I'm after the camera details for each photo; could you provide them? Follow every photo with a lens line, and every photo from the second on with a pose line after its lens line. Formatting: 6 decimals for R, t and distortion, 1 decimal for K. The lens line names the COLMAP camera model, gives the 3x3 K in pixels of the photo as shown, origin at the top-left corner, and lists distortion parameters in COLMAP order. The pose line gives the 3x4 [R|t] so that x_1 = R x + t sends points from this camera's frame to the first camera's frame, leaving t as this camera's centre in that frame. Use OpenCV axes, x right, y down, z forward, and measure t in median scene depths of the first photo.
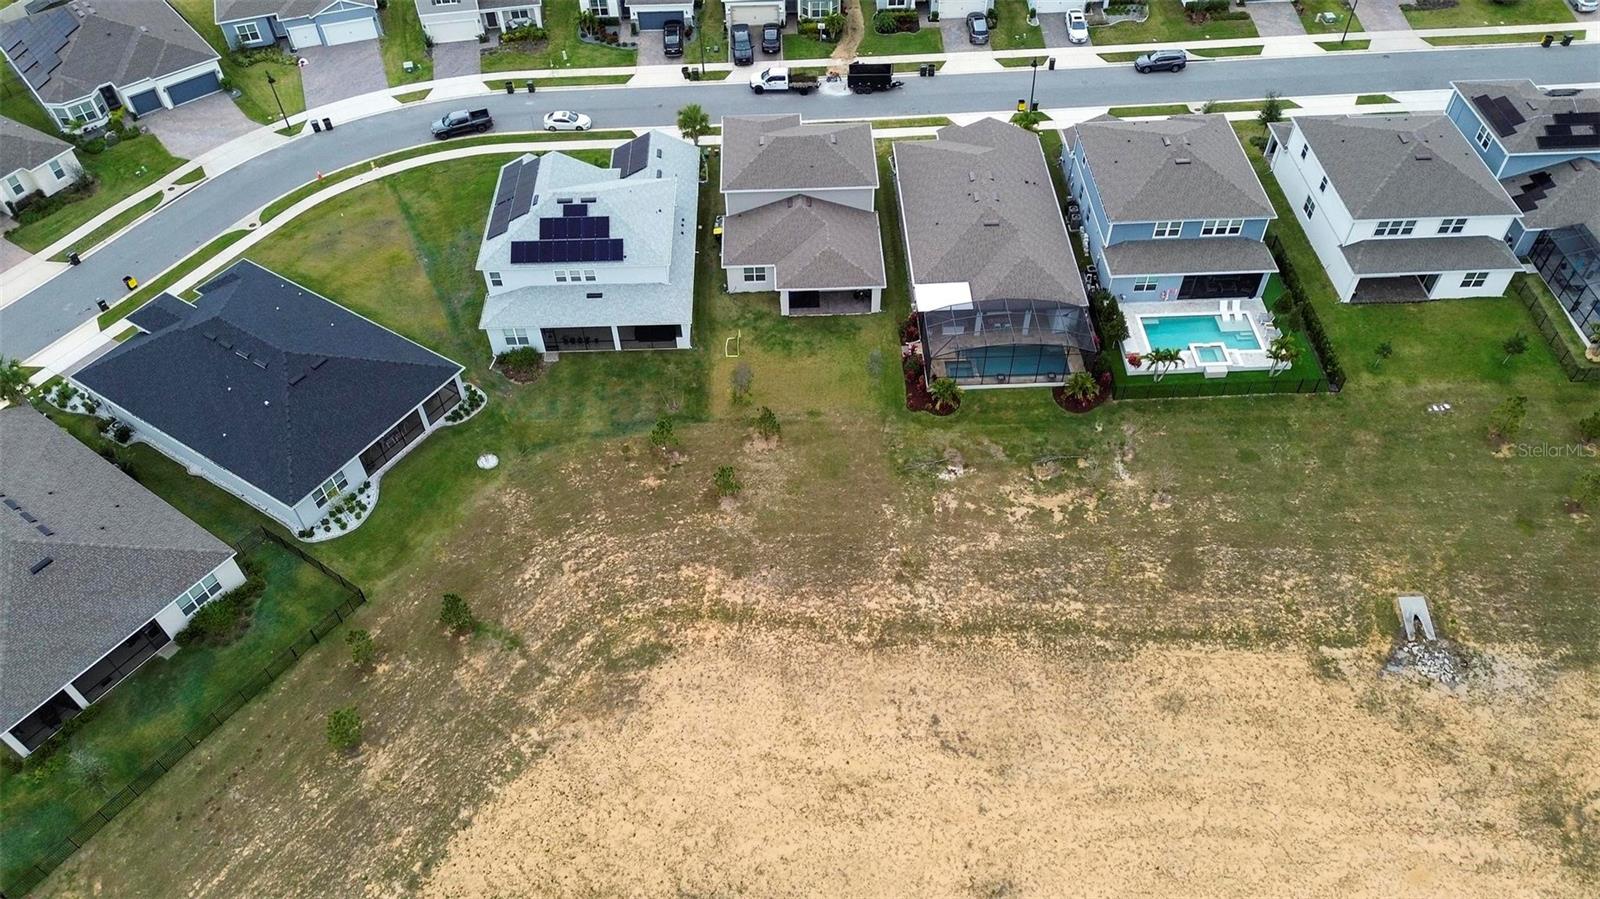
lens RADIAL K [[1140.9, 0, 802.2], [0, 1140.9, 450.5], [0, 0, 1]] dist [0.044089, -0.049220]
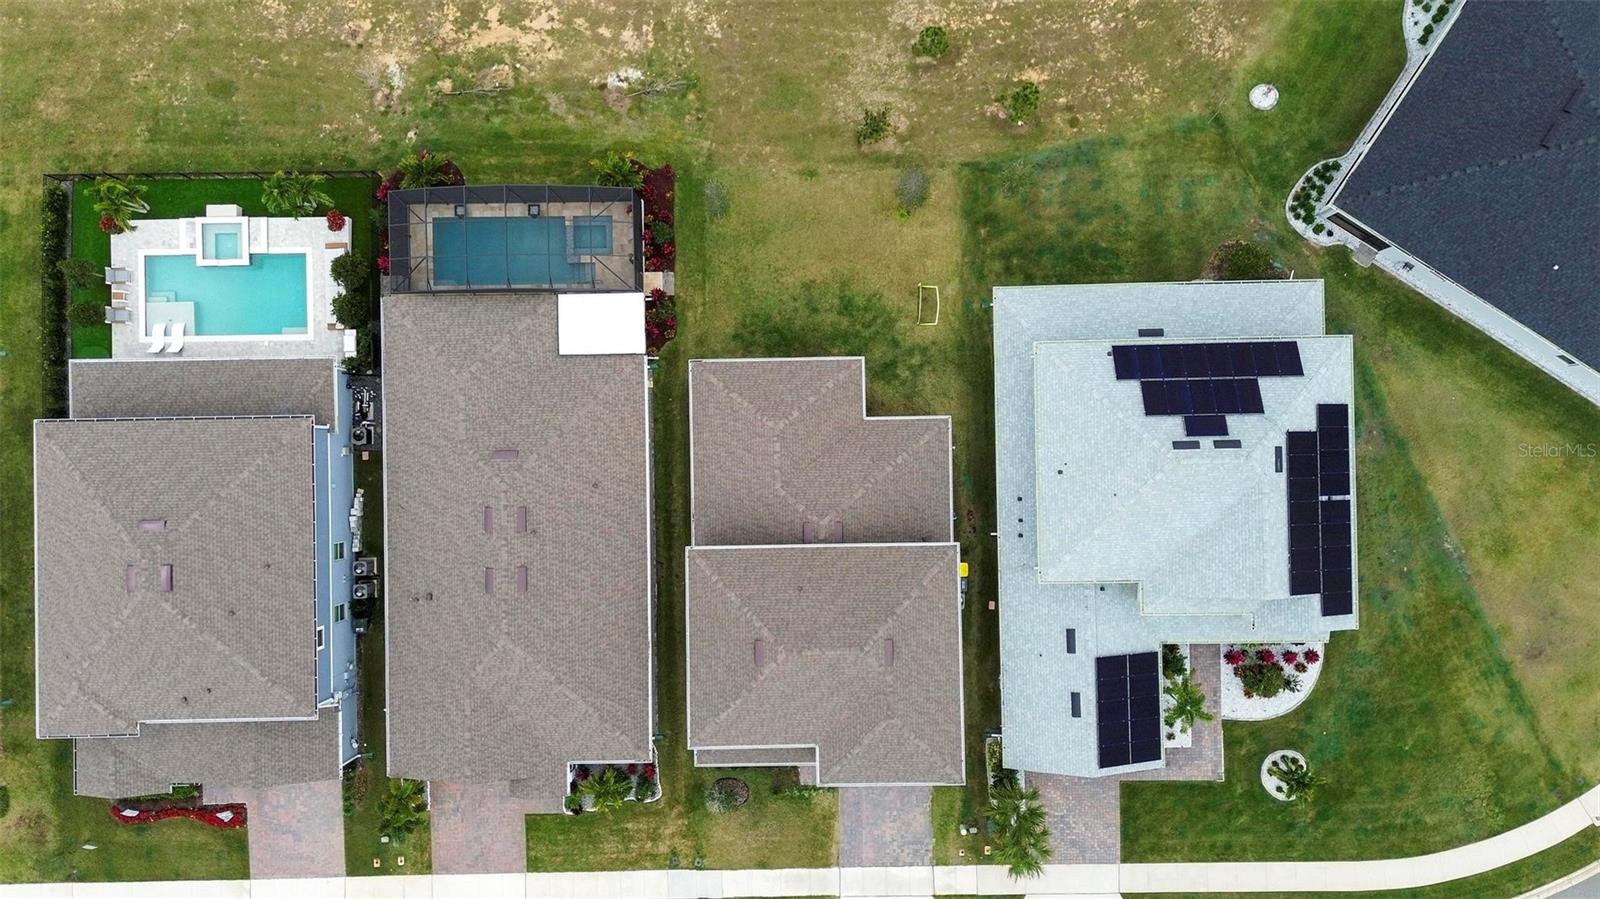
lens RADIAL K [[1278.7, 0, 802.1], [0, 1278.7, 448.0], [0, 0, 1]] dist [0.007726, 0.016535]
pose [[-0.999283, -0.014184, 0.035092, -0.015553], [0.034217, -0.734862, 0.677353, -0.678640], [0.016180, 0.678068, 0.734821, 0.531804]]
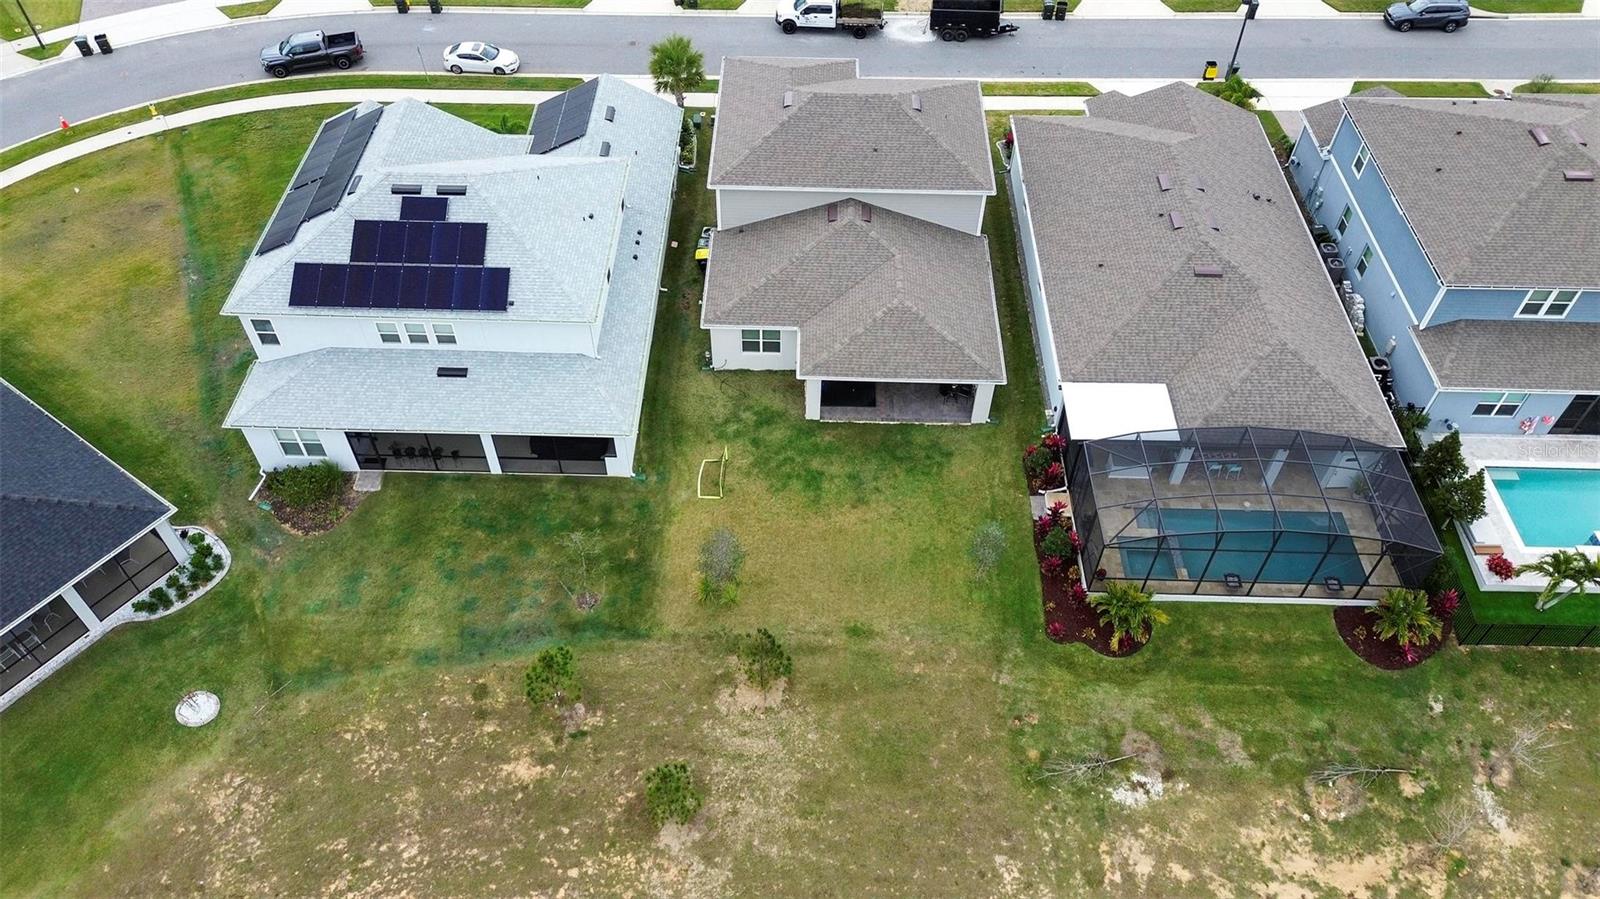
lens RADIAL K [[1140.9, 0, 802.6], [0, 1140.9, 432.9], [0, 0, 1]] dist [0.044089, -0.049220]
pose [[0.998418, 0.055065, -0.011369, -0.014085], [-0.055106, 0.998475, -0.003347, -0.117107], [0.011167, 0.003968, 0.999930, 0.485264]]
